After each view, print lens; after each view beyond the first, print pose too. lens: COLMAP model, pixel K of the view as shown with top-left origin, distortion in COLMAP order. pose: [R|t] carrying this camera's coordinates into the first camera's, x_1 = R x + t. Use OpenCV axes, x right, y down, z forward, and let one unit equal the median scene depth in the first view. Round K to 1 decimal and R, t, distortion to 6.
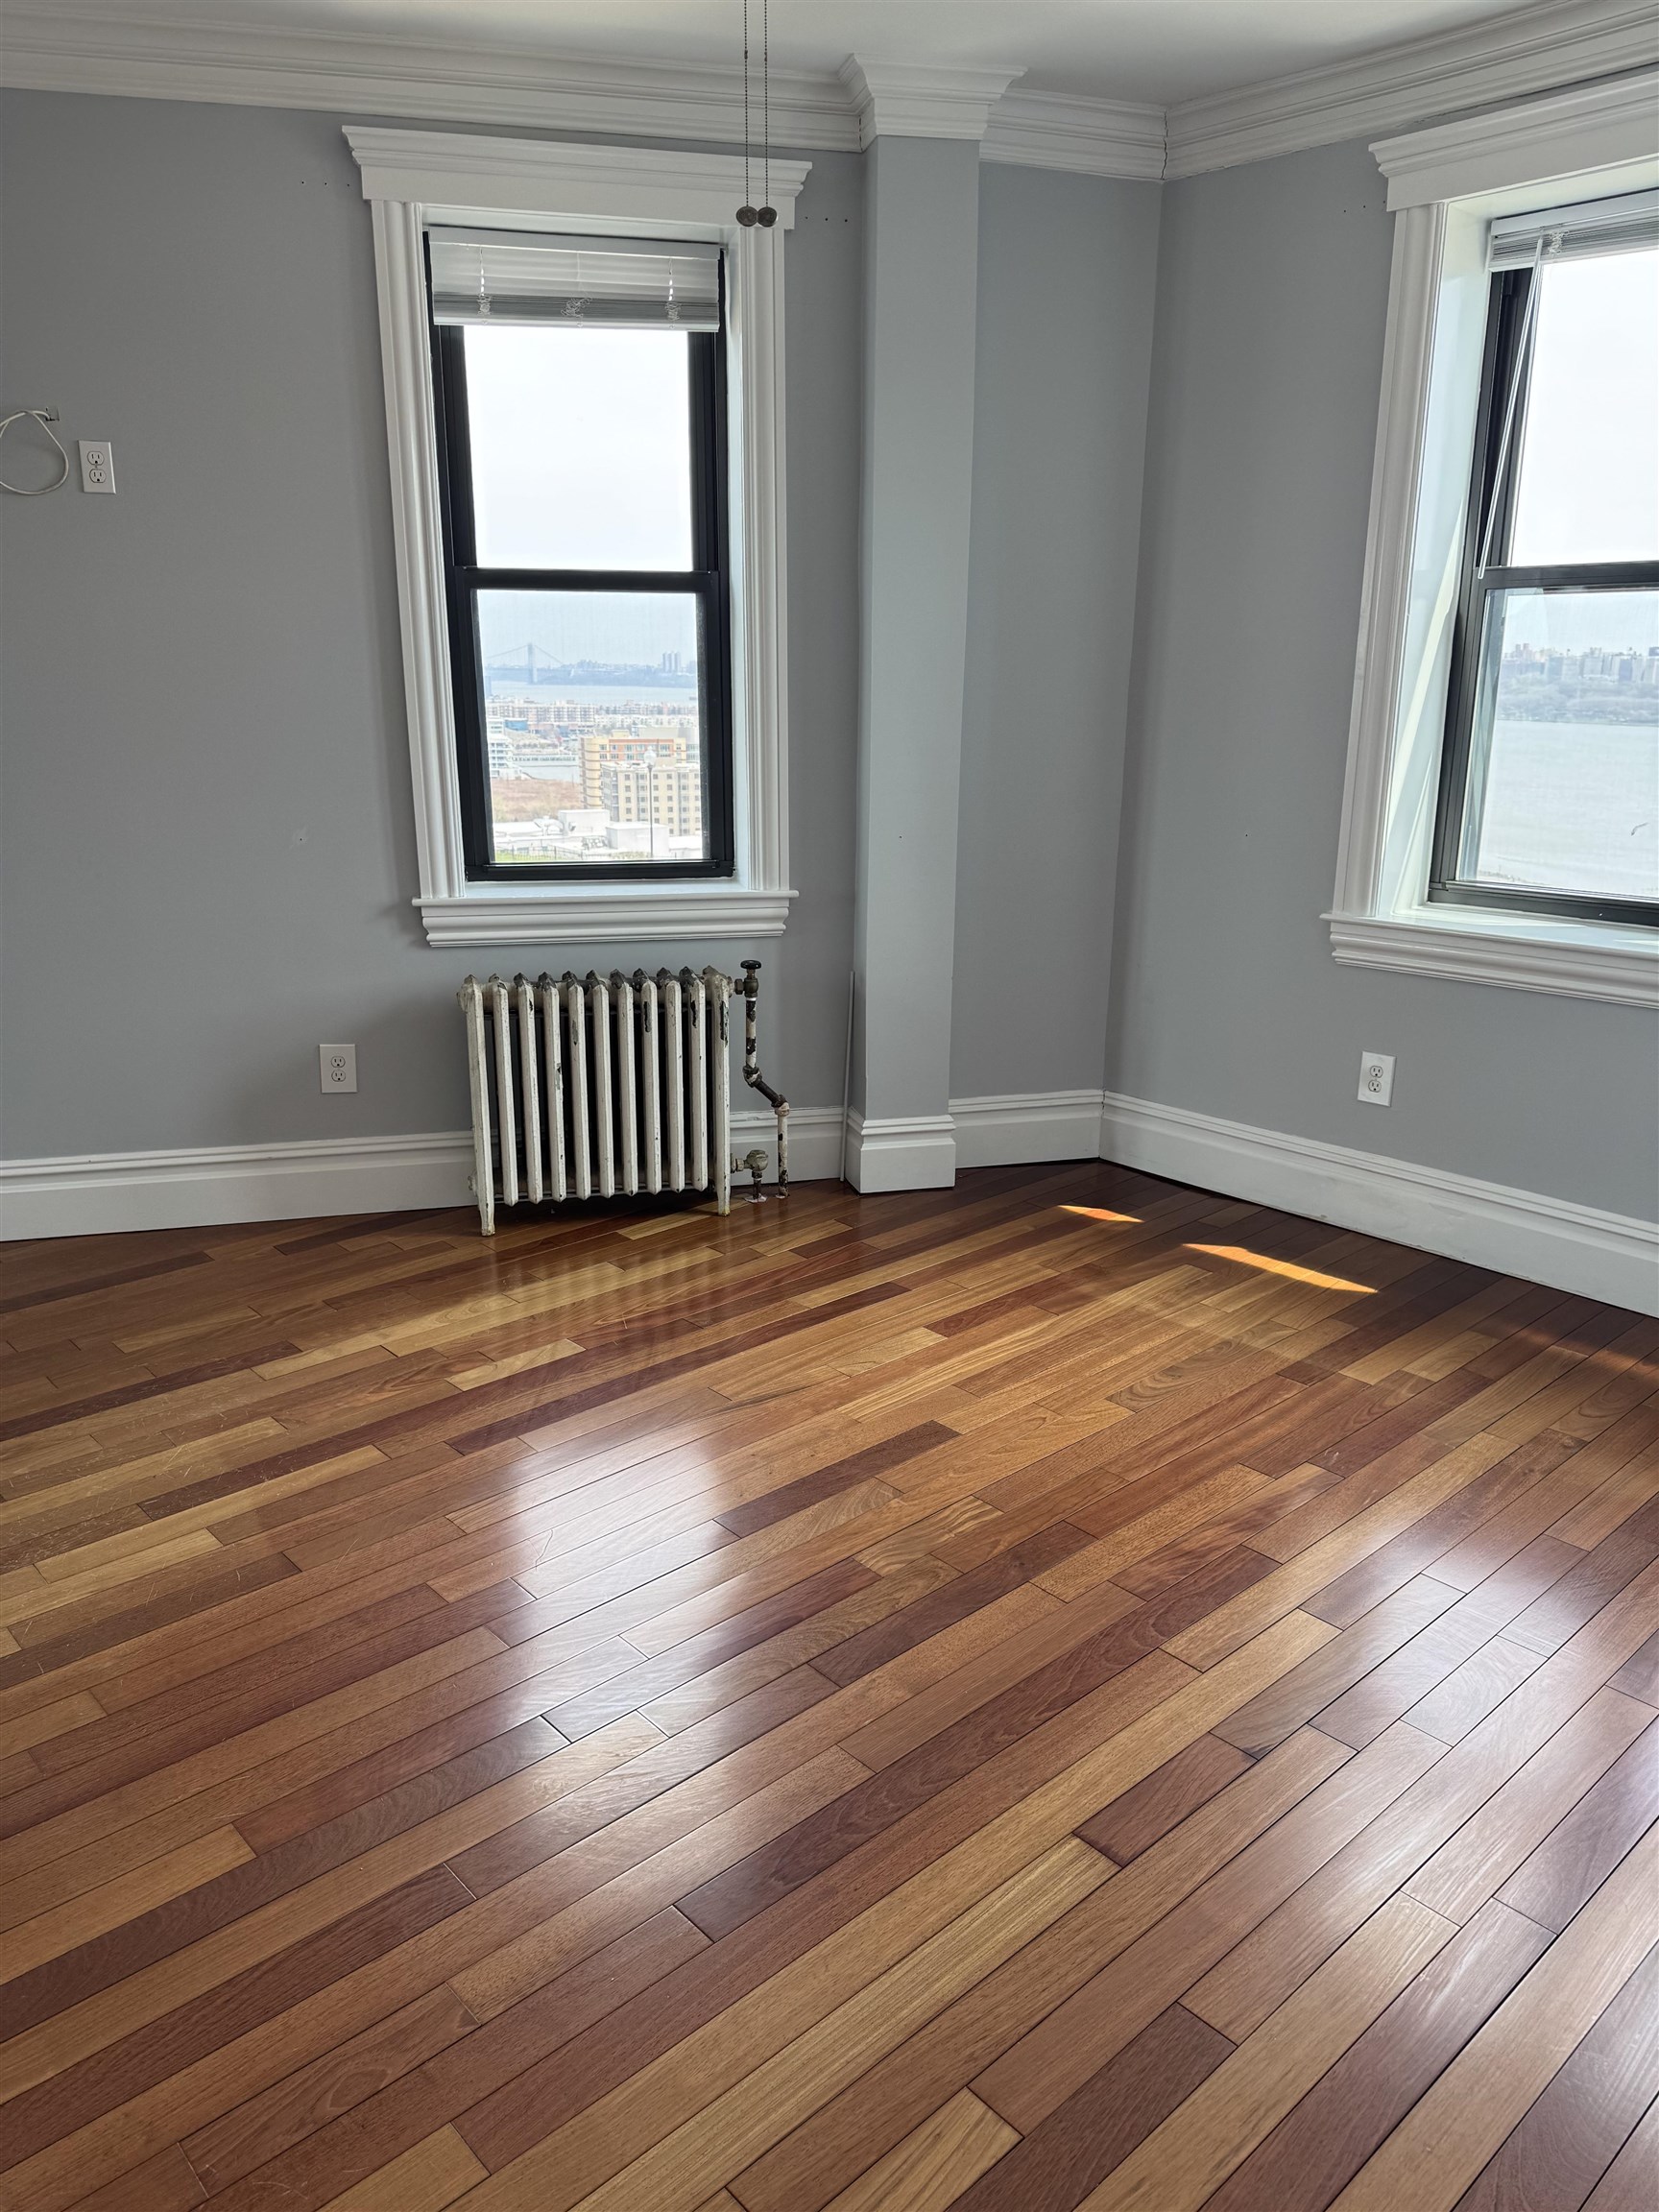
lens RADIAL K [[1556.7, 0, 788.3], [0, 1556.7, 1107.8], [0, 0, 1]] dist [0.070386, -0.098634]
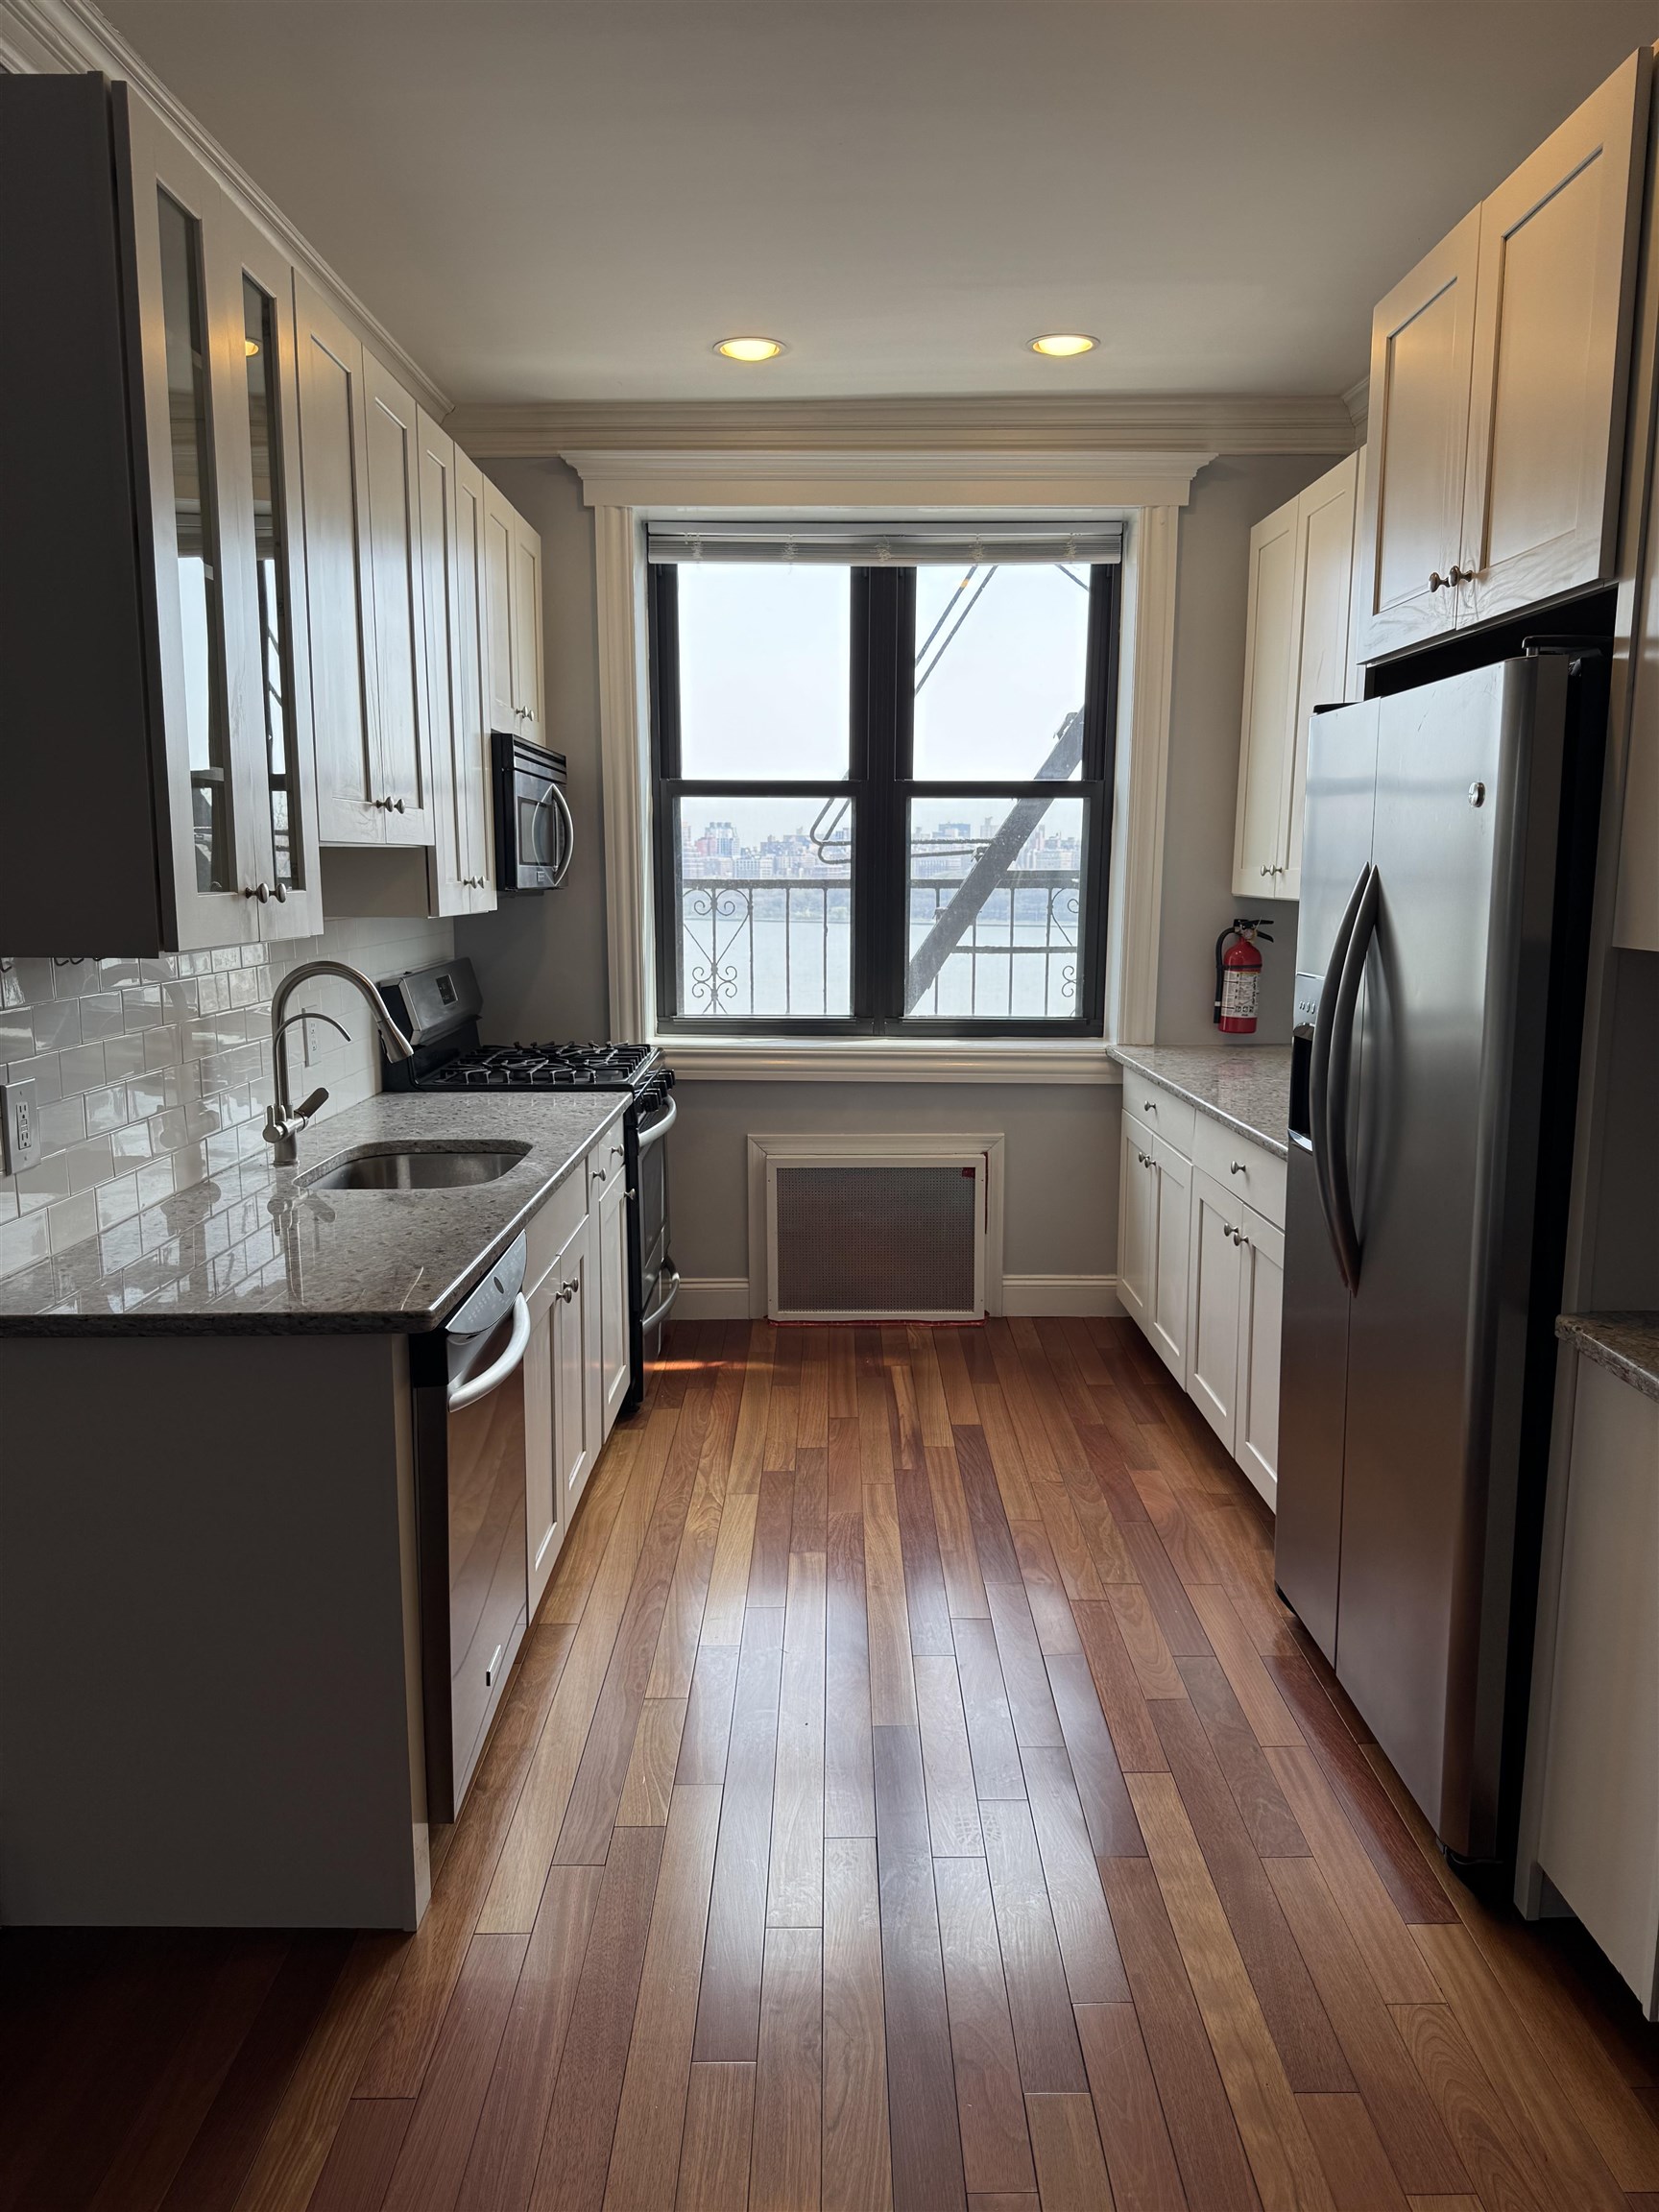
lens RADIAL K [[1556.7, 0, 822.2], [0, 1556.7, 1117.4], [0, 0, 1]] dist [0.070386, -0.098634]
pose [[0.672222, -0.118833, 0.730751, -0.438617], [0.198469, 0.979832, -0.023235, -0.011070], [-0.713252, 0.160650, 0.682249, 0.063114]]
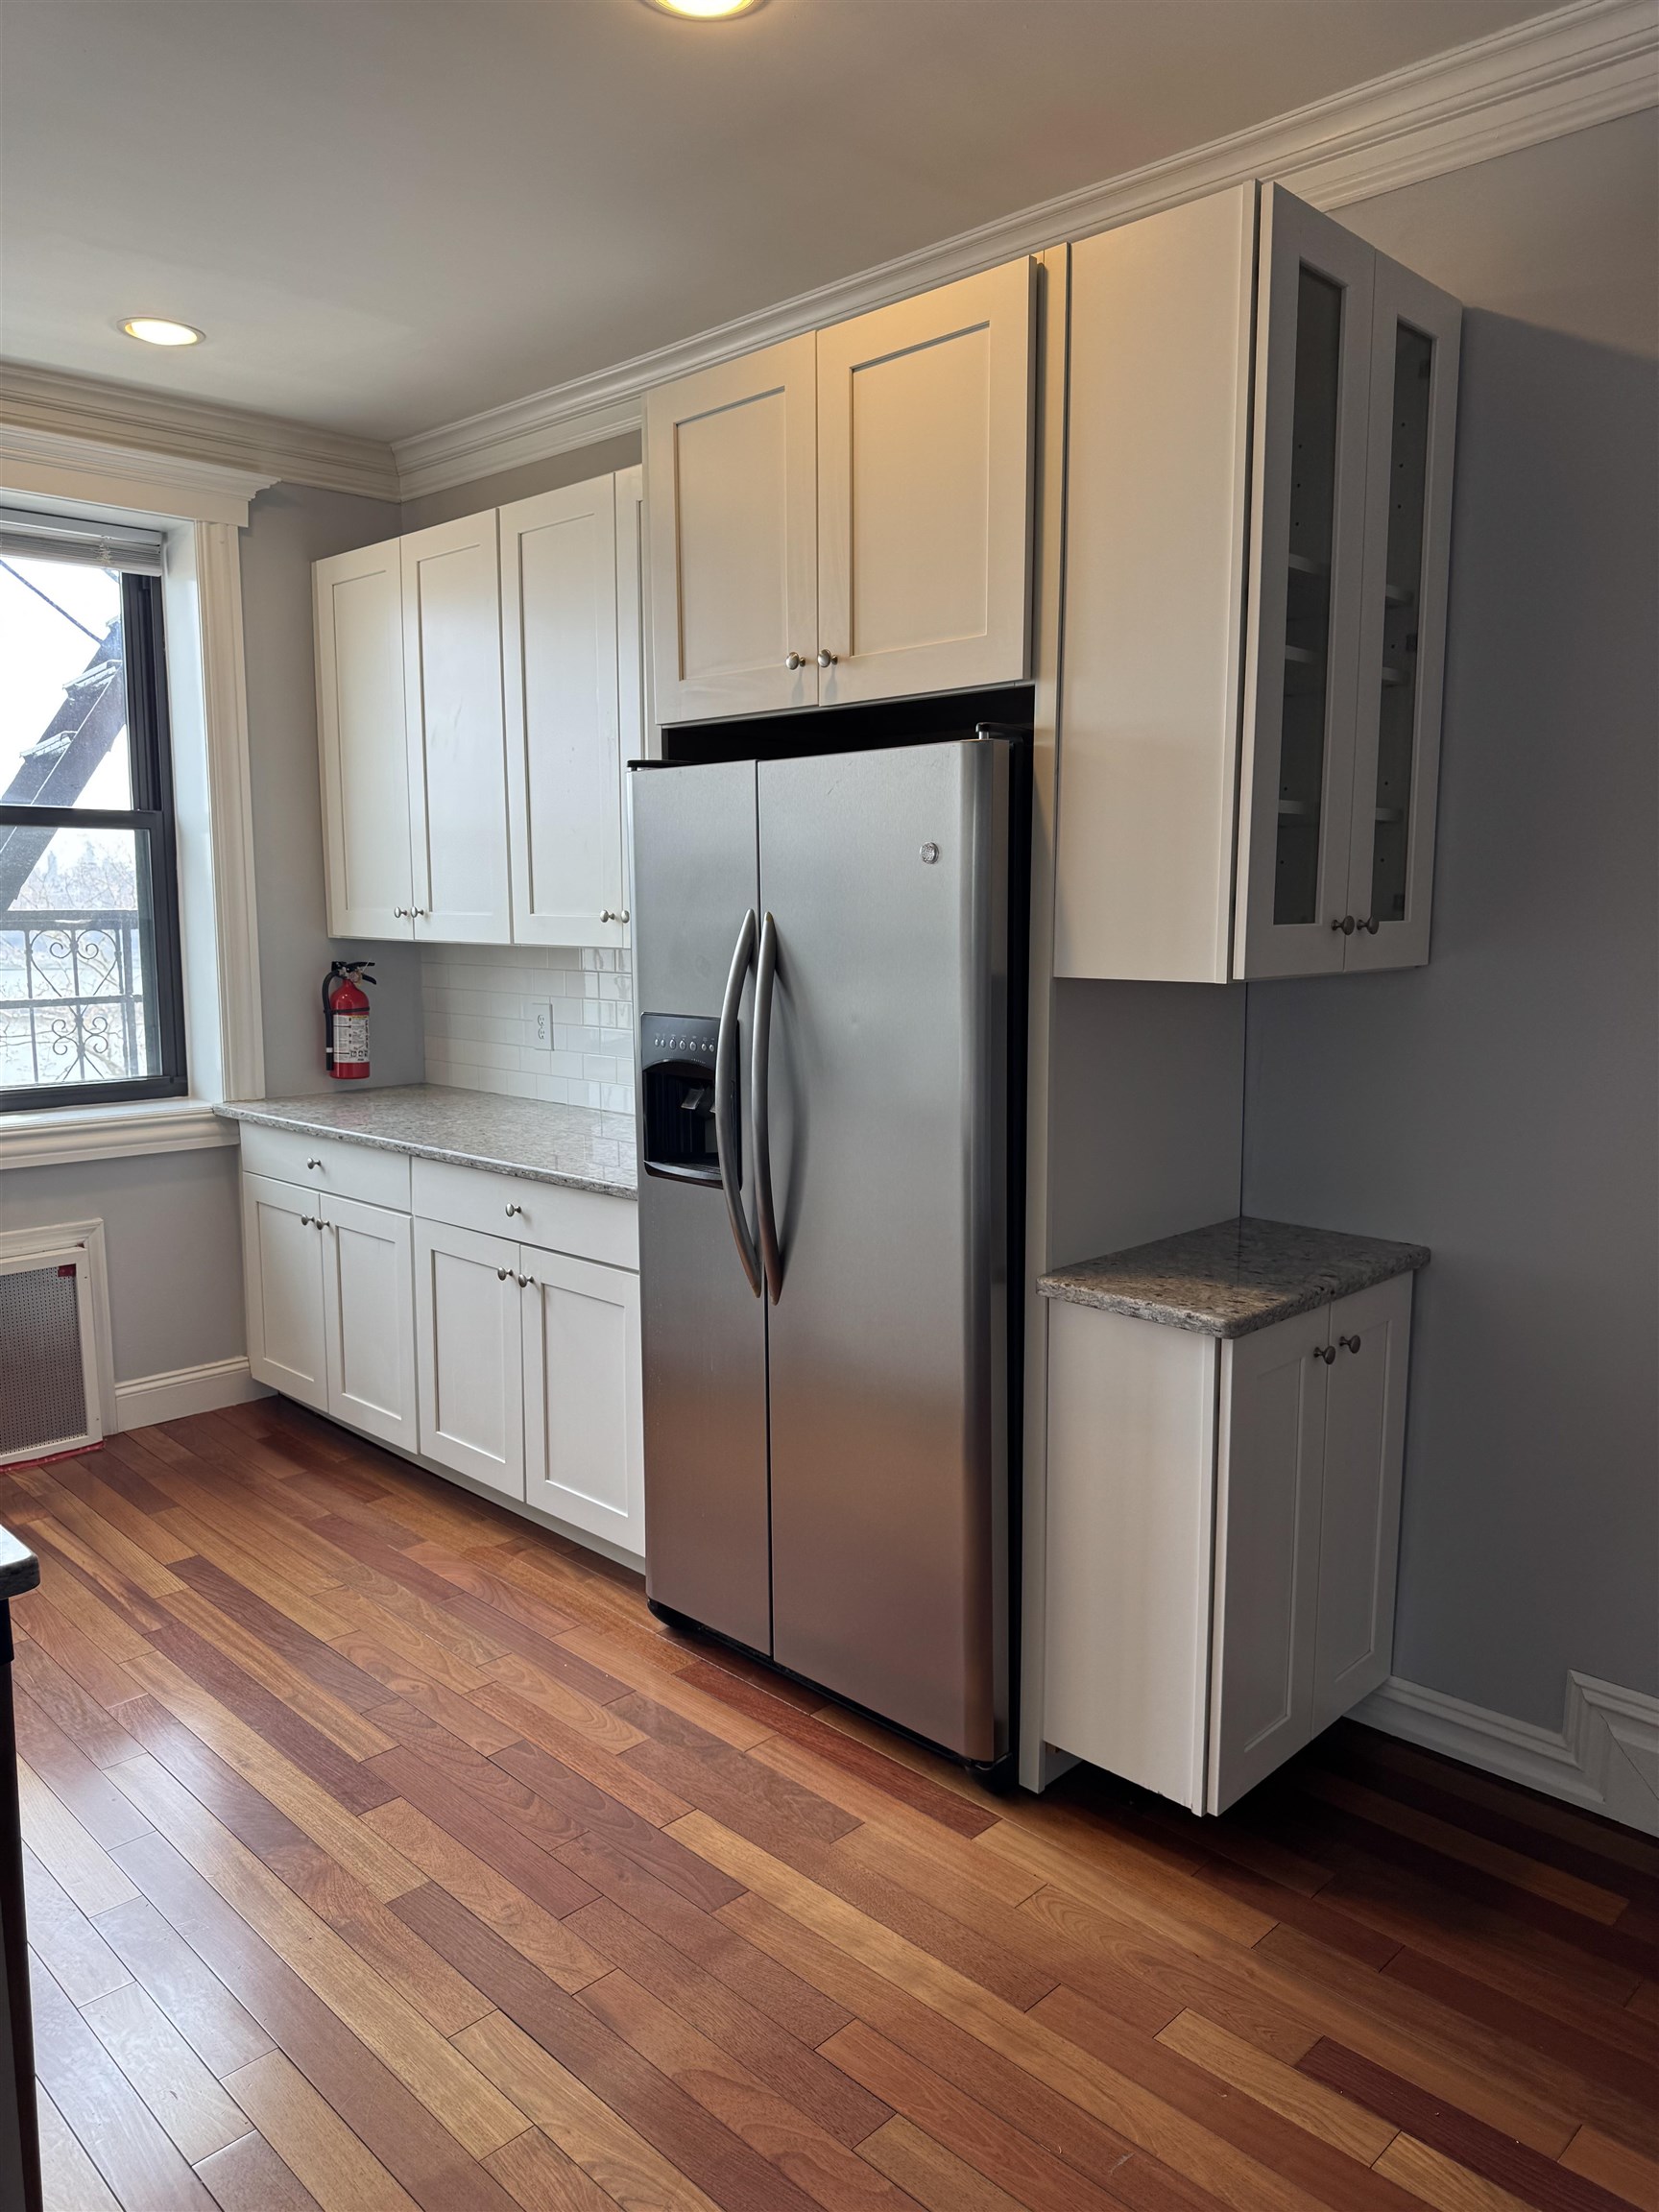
lens RADIAL K [[1556.7, 0, 854.1], [0, 1556.7, 1093.8], [0, 0, 1]] dist [0.070386, -0.098634]
pose [[-0.057953, -0.121842, 0.990856, -0.511749], [0.267383, 0.954368, 0.132994, -0.083897], [-0.961846, 0.272646, -0.022730, 0.316938]]
